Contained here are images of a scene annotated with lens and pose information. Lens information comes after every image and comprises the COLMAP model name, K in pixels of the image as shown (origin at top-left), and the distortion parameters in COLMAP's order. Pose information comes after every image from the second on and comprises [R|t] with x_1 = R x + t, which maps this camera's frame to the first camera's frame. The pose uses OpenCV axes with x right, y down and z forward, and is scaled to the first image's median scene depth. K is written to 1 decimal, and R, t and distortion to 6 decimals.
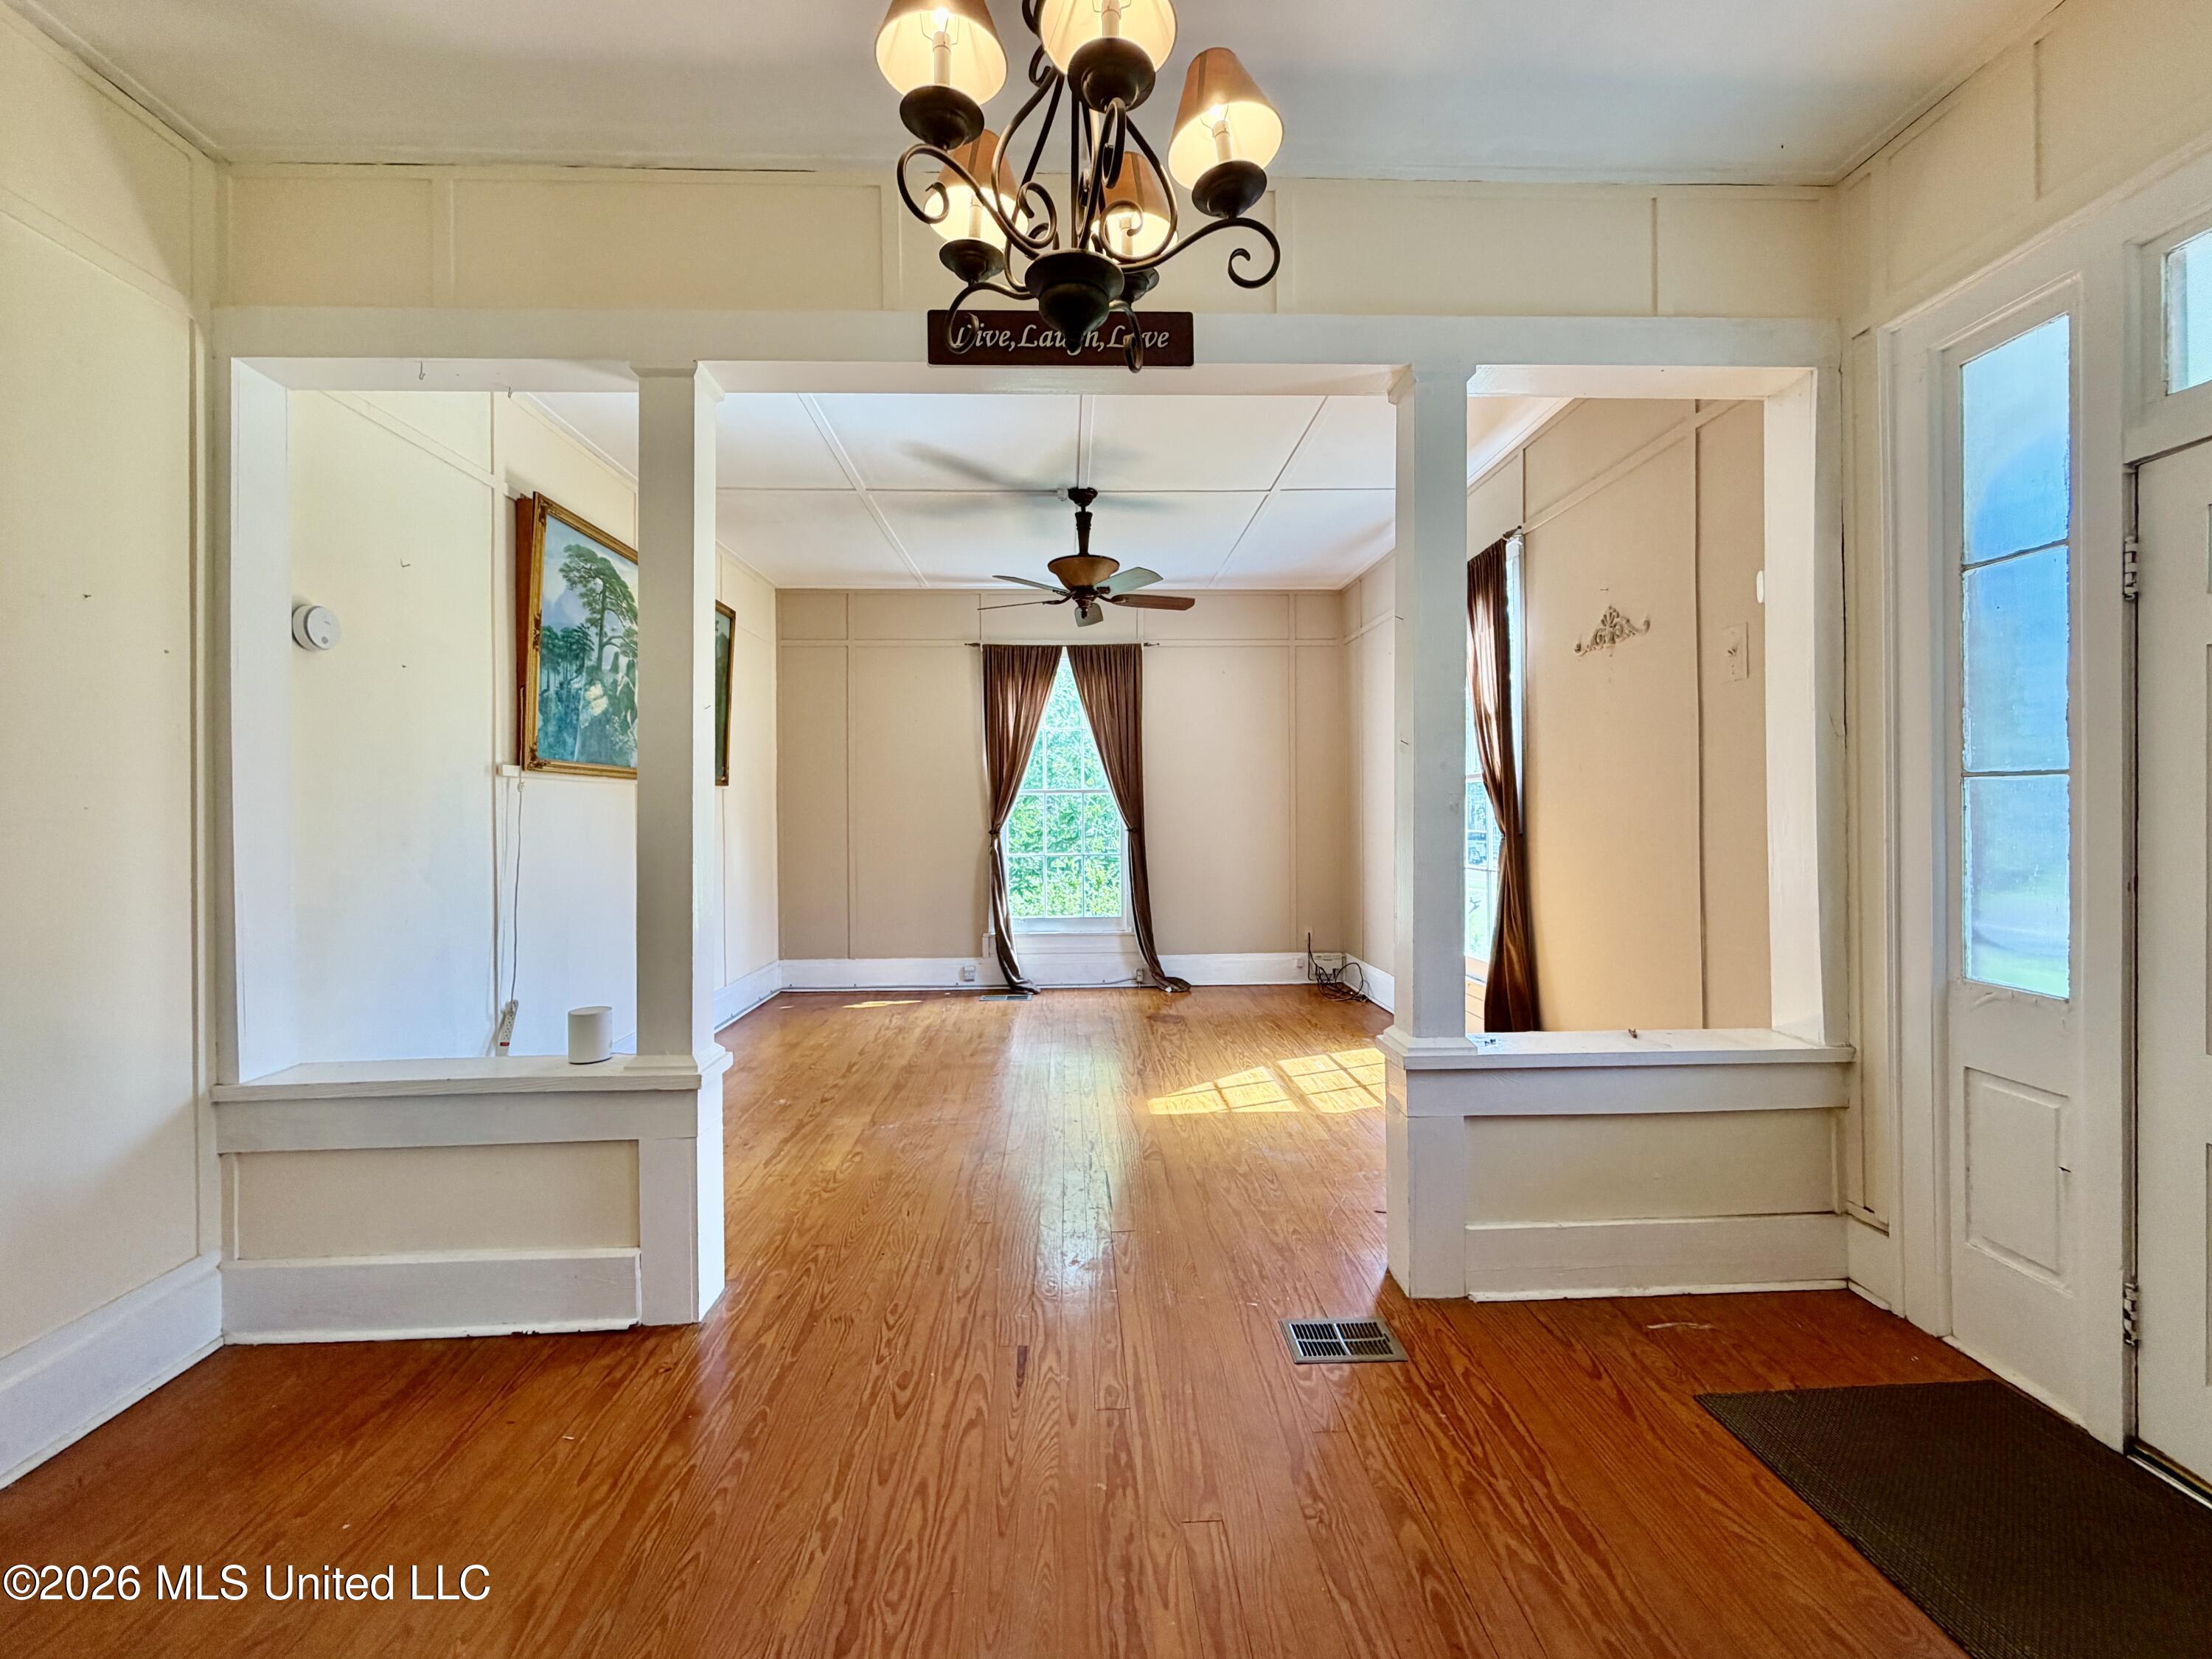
lens RADIAL K [[899.4, 0, 1093.7], [0, 899.4, 813.2], [0, 0, 1]] dist [0.000081, 0.000336]
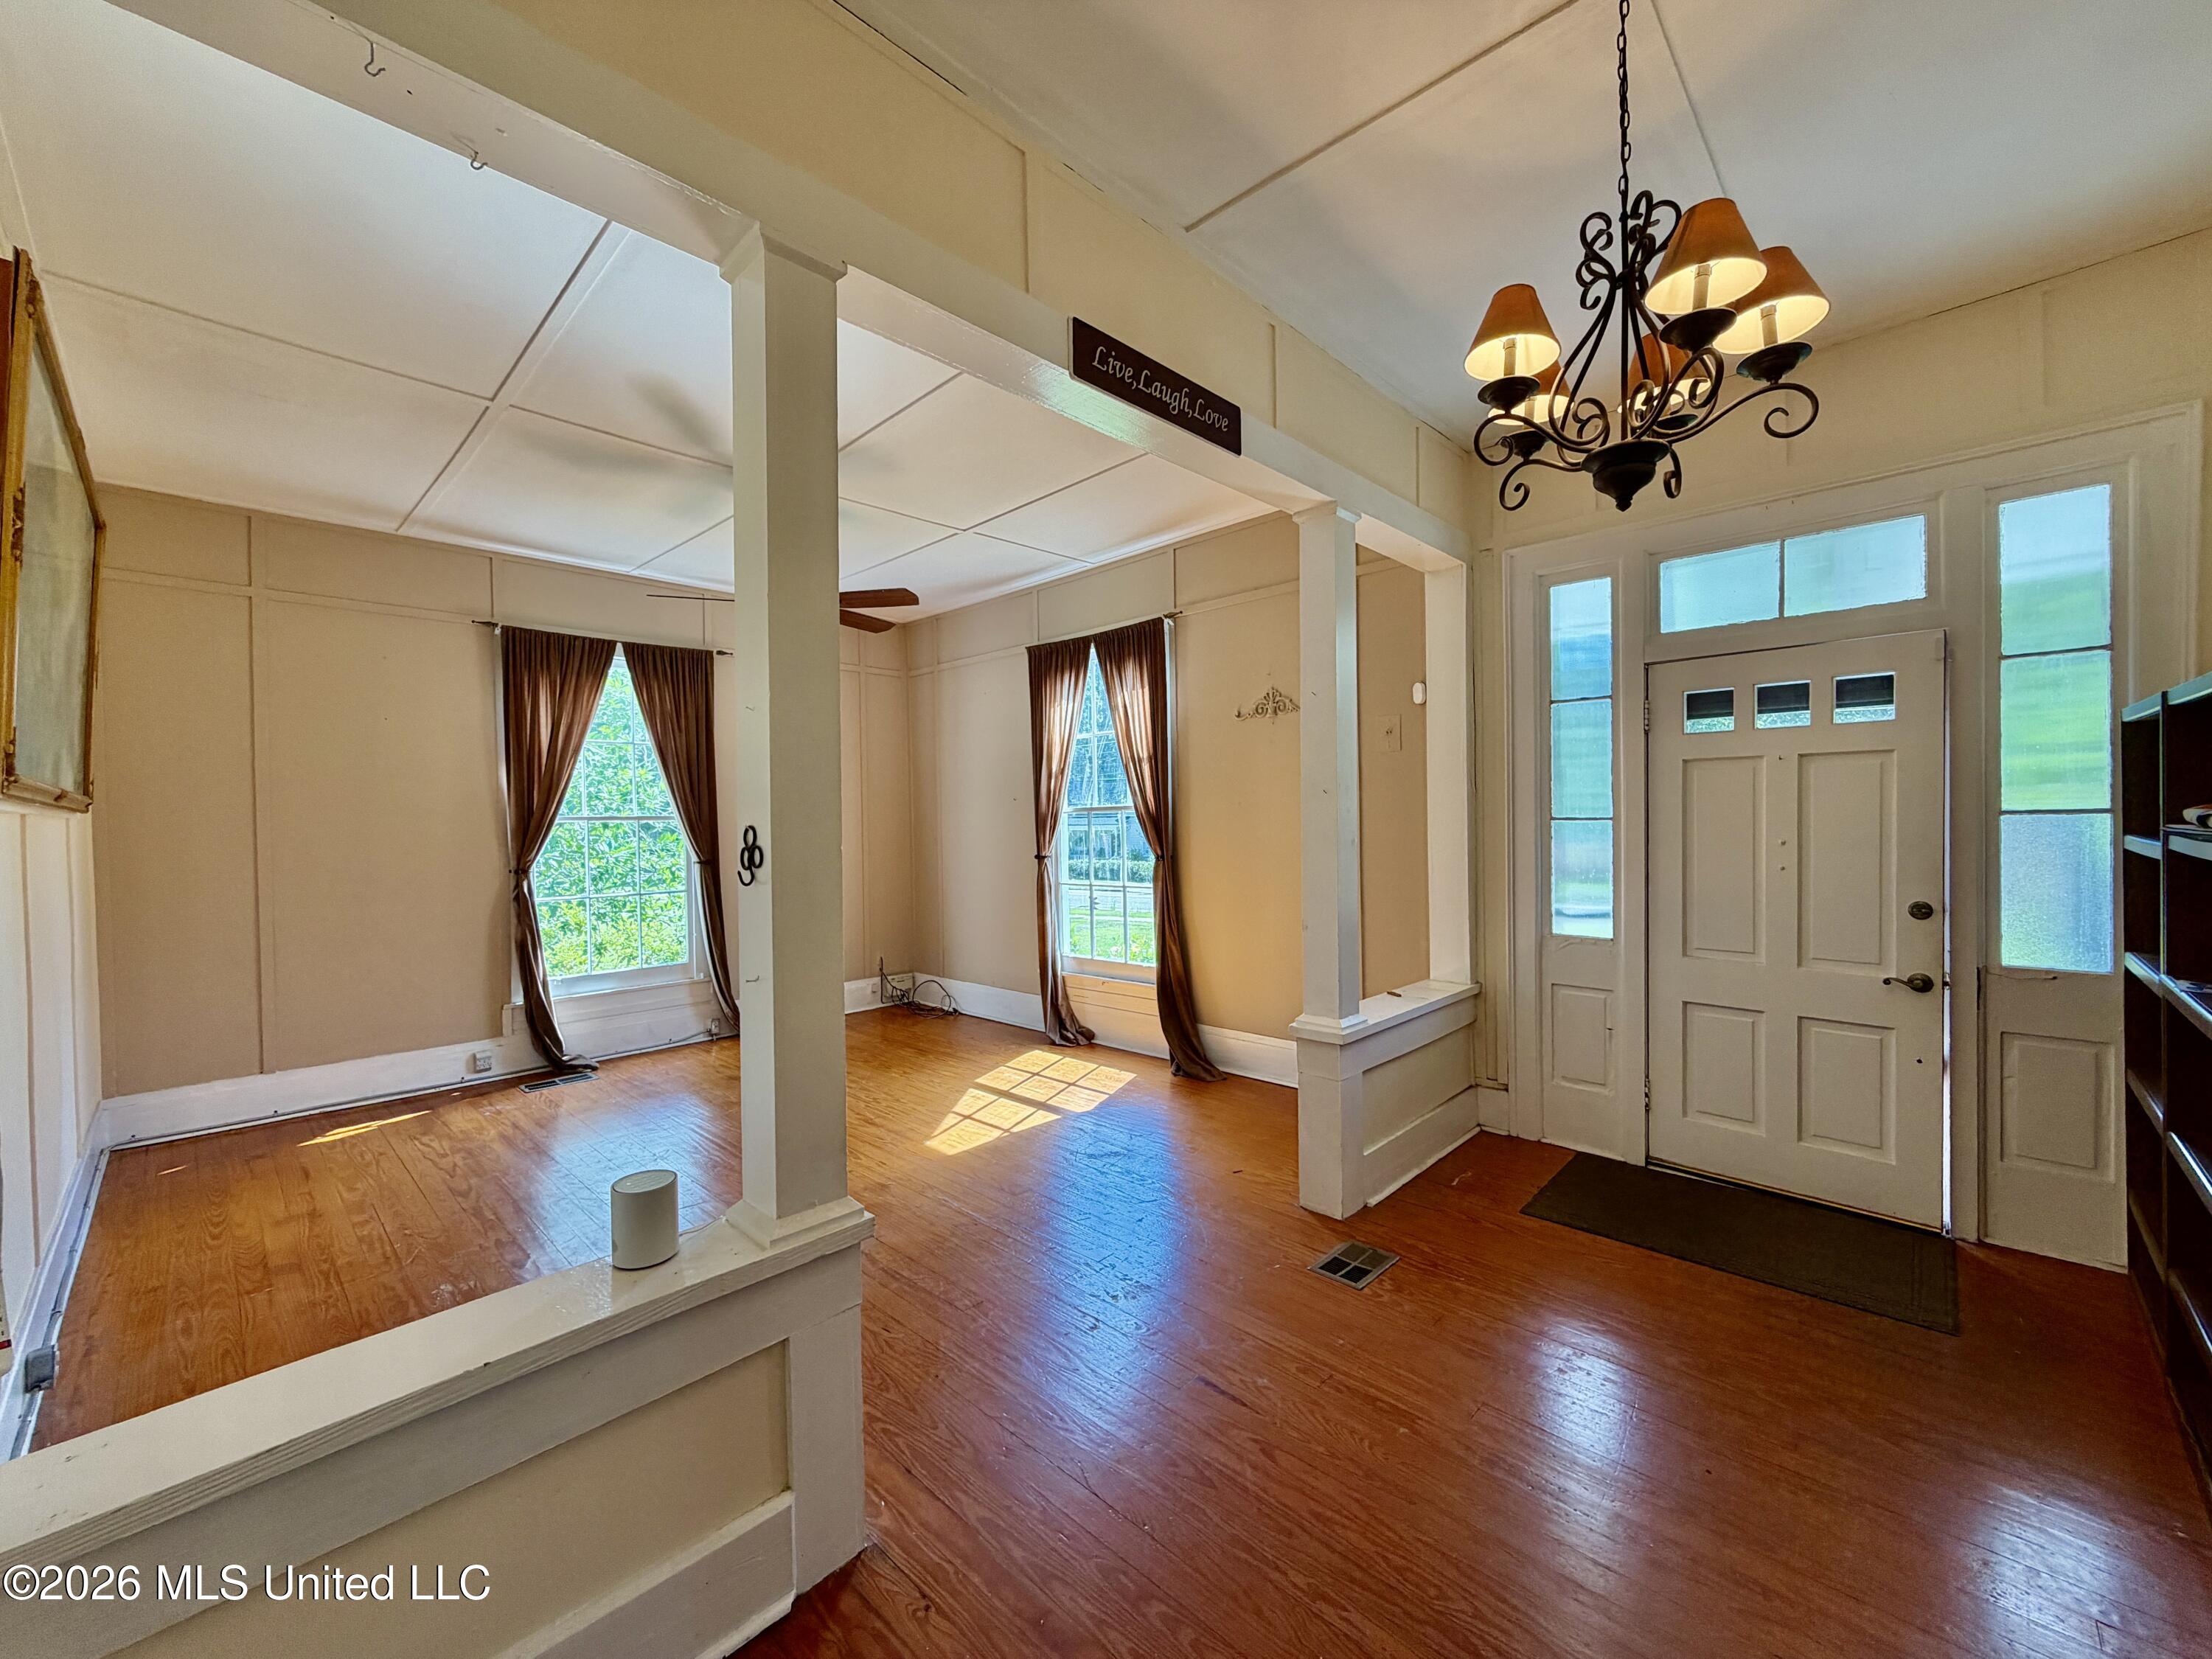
lens RADIAL K [[882.4, 0, 1096.1], [0, 882.4, 830.3], [0, 0, 1]] dist [-0.000522, -0.000398]
pose [[0.722985, -0.010782, 0.690780, -0.528590], [0.011108, 0.999930, 0.003981, -0.022303], [-0.690775, 0.004795, 0.723054, 0.218189]]
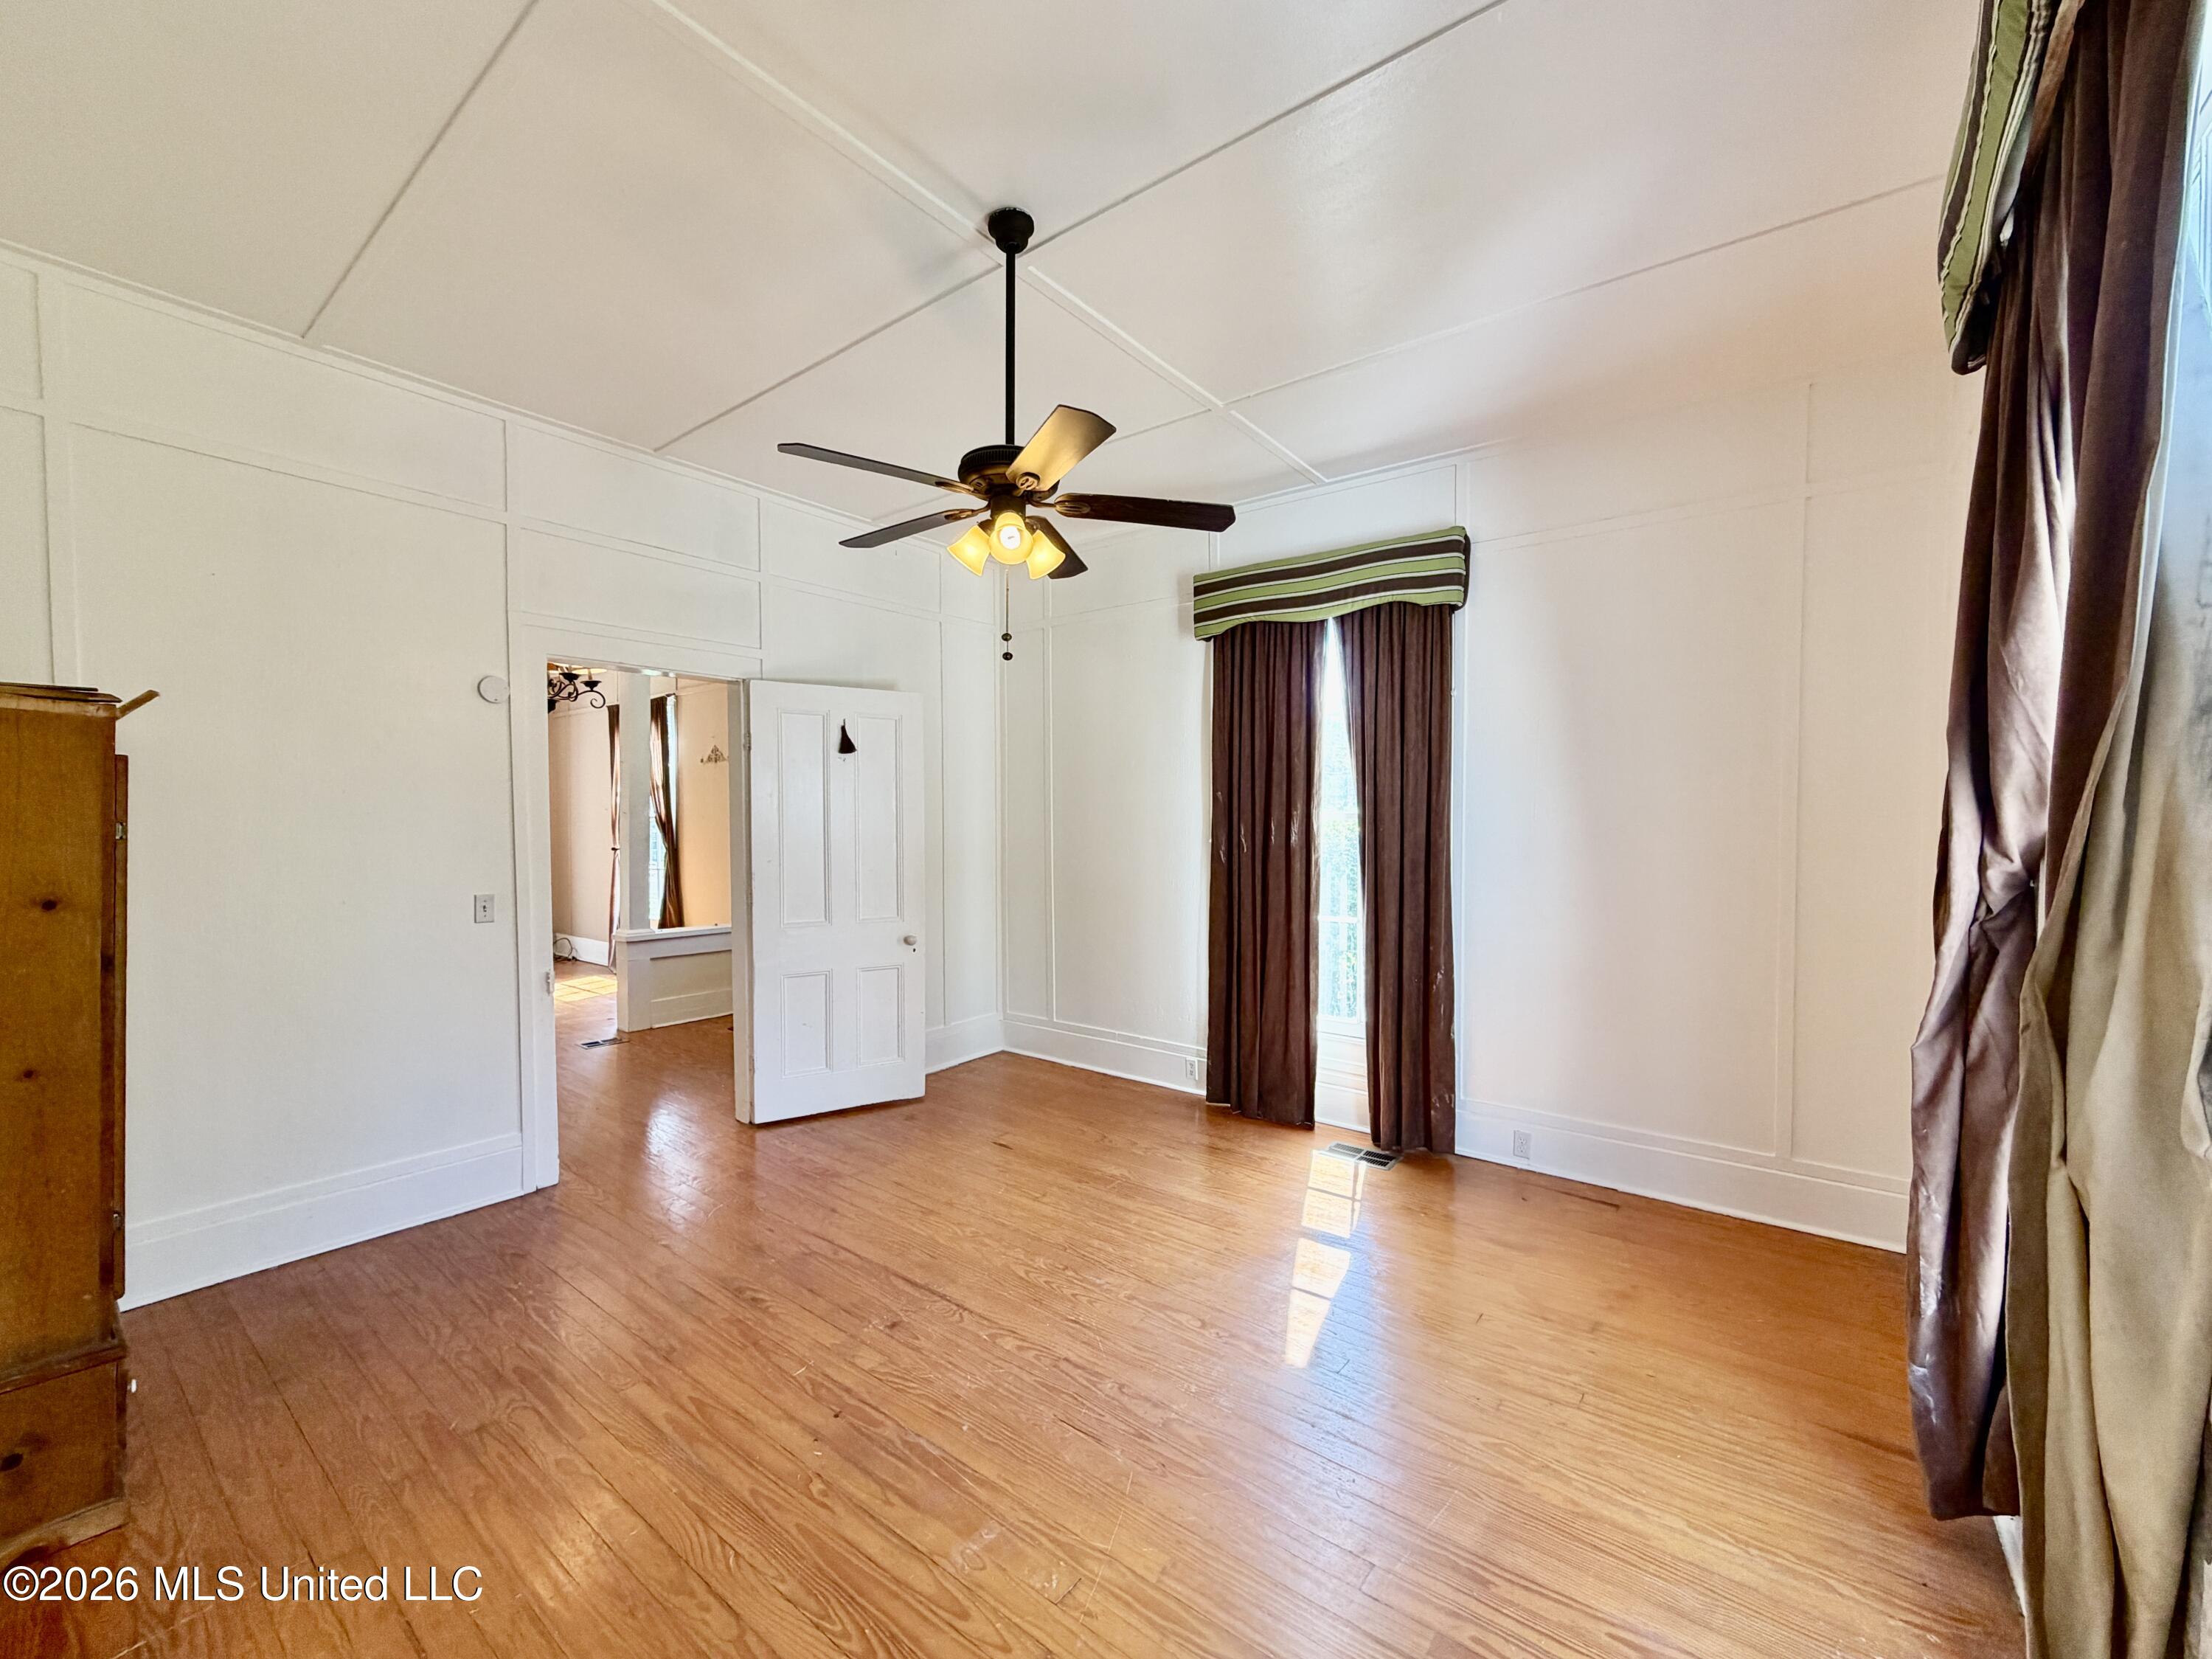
lens RADIAL K [[888.5, 0, 1106.2], [0, 888.5, 848.3], [0, 0, 1]] dist [0.001483, 0.000007]
pose [[0.633400, -0.013596, 0.773705, -0.500446], [-0.004684, 0.999760, 0.021403, -0.027656], [-0.773811, -0.017181, 0.633184, -1.110332]]
